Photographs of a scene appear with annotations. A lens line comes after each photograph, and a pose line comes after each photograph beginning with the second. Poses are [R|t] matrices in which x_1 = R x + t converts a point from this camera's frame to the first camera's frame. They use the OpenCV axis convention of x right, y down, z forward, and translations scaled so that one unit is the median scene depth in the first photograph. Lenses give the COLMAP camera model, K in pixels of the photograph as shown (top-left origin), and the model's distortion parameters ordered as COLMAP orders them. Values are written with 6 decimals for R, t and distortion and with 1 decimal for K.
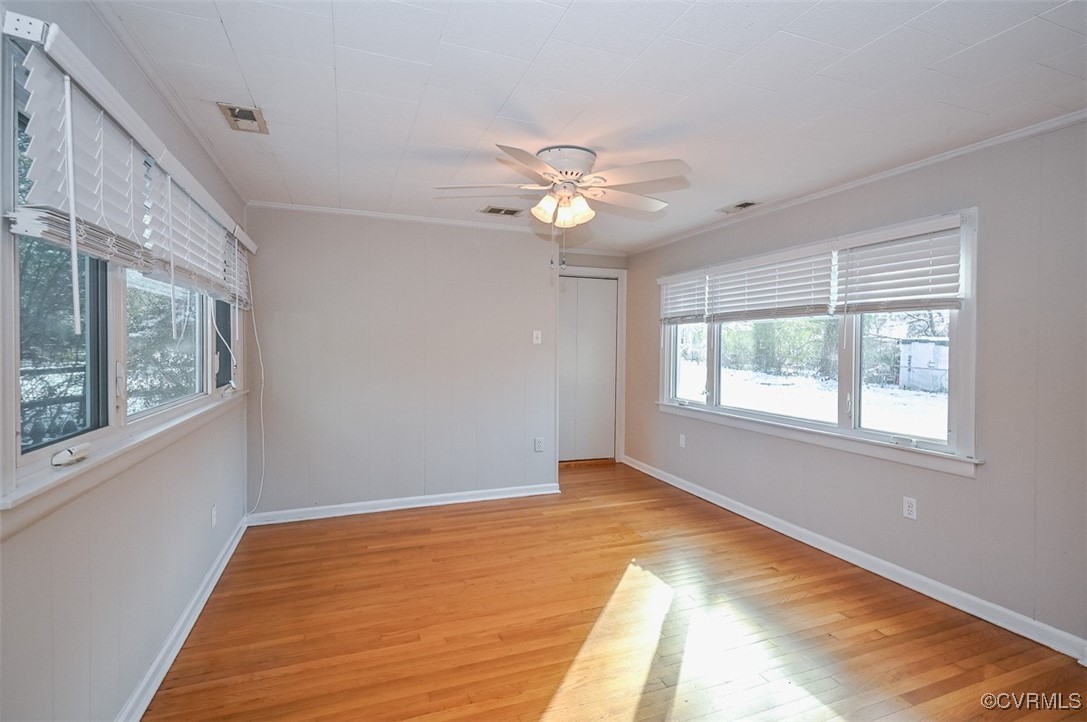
lens RADIAL K [[497.1, 0, 538.6], [0, 497.1, 352.5], [0, 0, 1]] dist [0.001125, 0.000426]
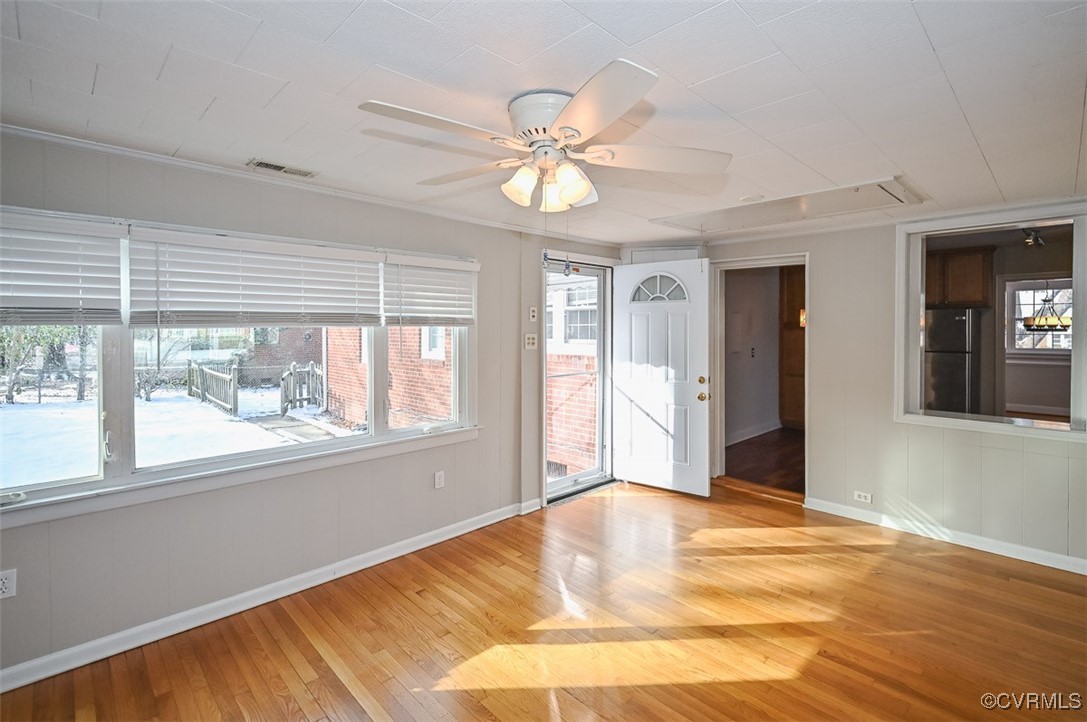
lens RADIAL K [[512.7, 0, 590.9], [0, 512.7, 333.8], [0, 0, 1]] dist [0.000133, -0.000105]
pose [[-0.437165, -0.024023, 0.899061, -0.517692], [0.007403, 0.999513, 0.030306, -0.085839], [-0.899351, 0.019905, -0.436774, 1.055453]]
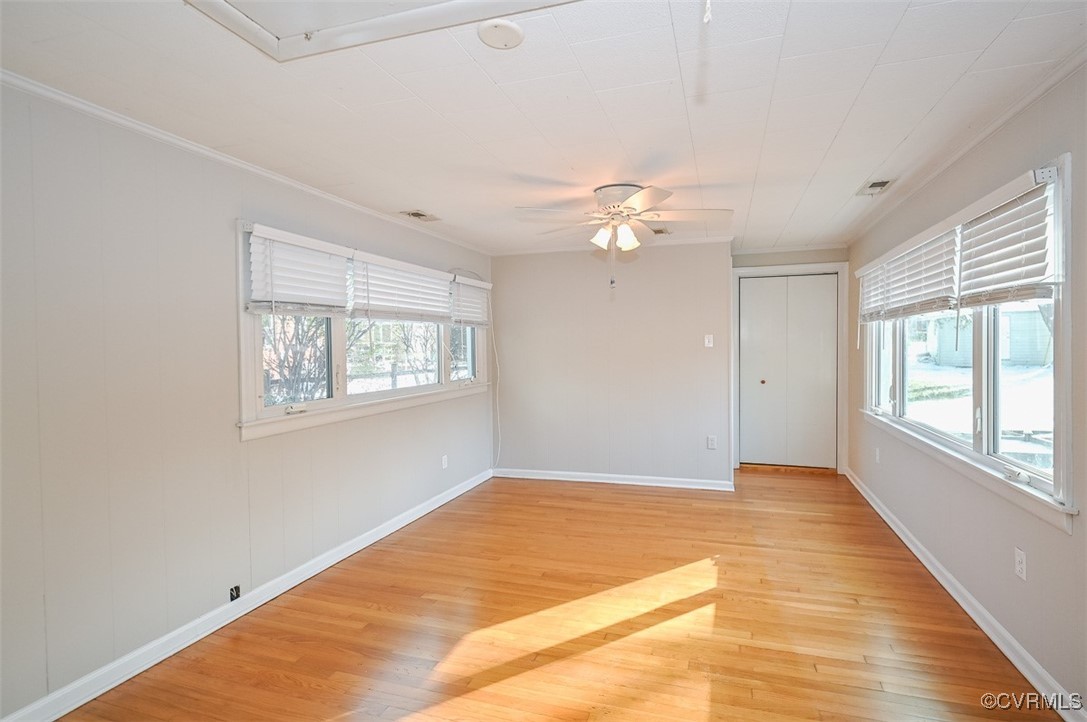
lens RADIAL K [[485.9, 0, 595.2], [0, 485.9, 354.8], [0, 0, 1]] dist [-0.000607, 0.000048]
pose [[0.808751, -0.006111, -0.588119, 0.571611], [0.010724, 0.999933, 0.004357, -0.011740], [0.588053, -0.009830, 0.808762, 0.028782]]
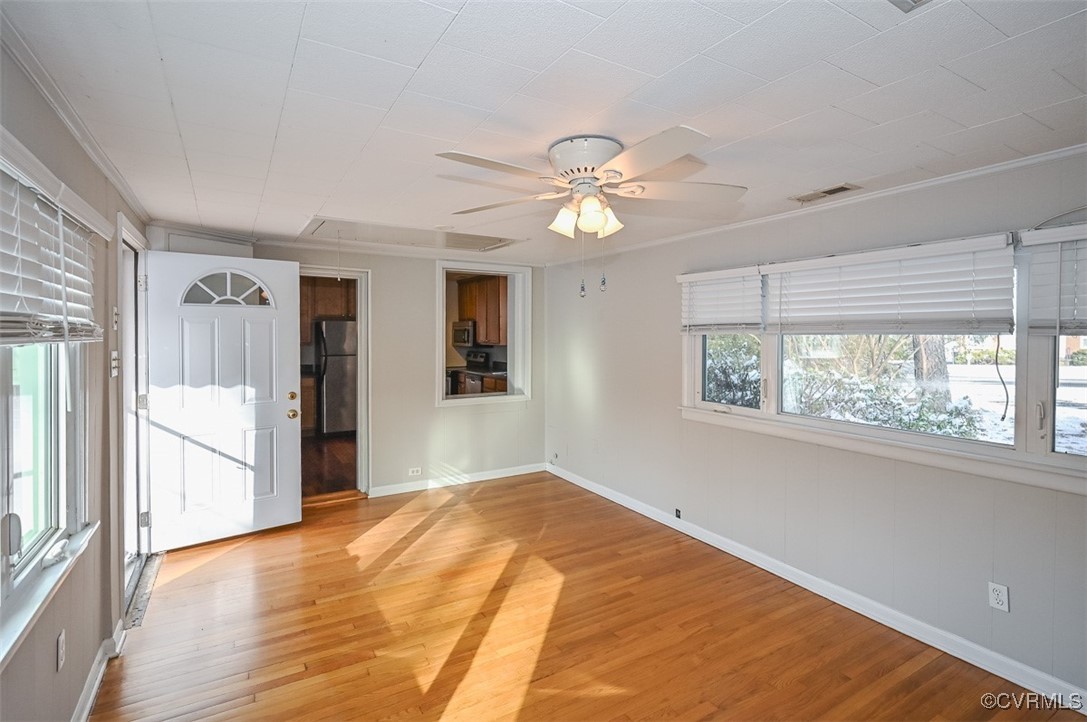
lens RADIAL K [[501.8, 0, 523.6], [0, 501.8, 346.0], [0, 0, 1]] dist [-0.000811, 0.000176]
pose [[-0.986996, -0.009740, -0.160450, 0.232032], [-0.015967, 0.999167, 0.037564, -0.093597], [0.159951, 0.039637, -0.986329, 1.478844]]
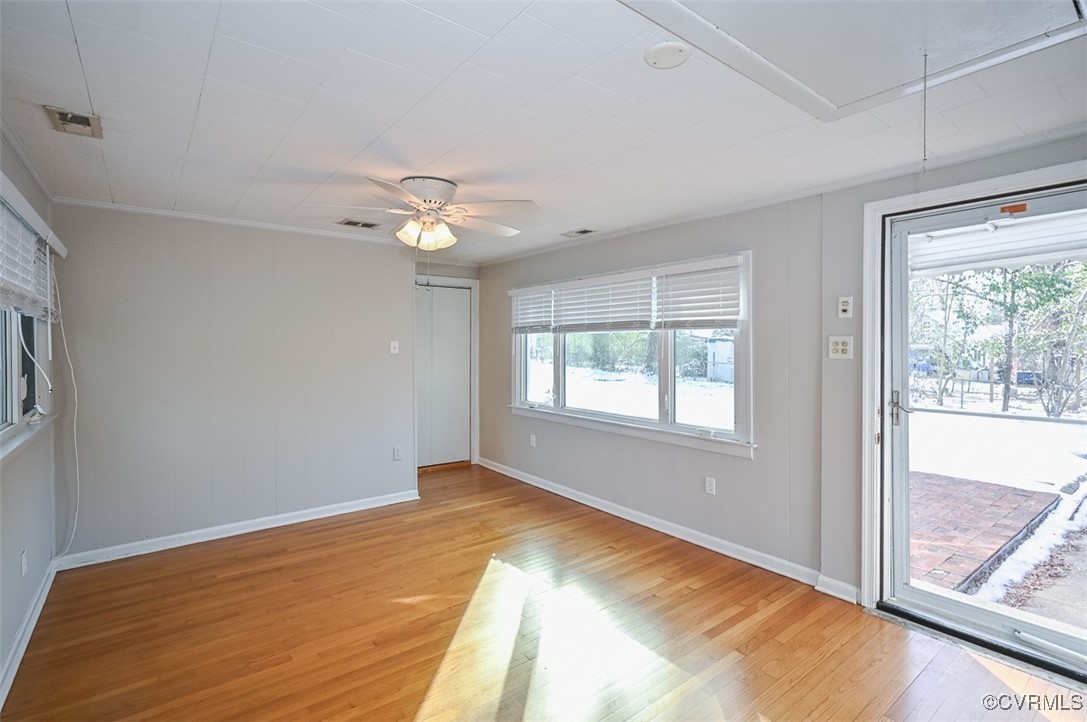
lens RADIAL K [[501.8, 0, 523.6], [0, 501.8, 346.0], [0, 0, 1]] dist [-0.000811, 0.000176]
pose [[0.962359, -0.010800, 0.271565, -0.039037], [0.013412, 0.999880, -0.007763, -0.030557], [-0.271449, 0.011113, 0.962389, -0.079006]]
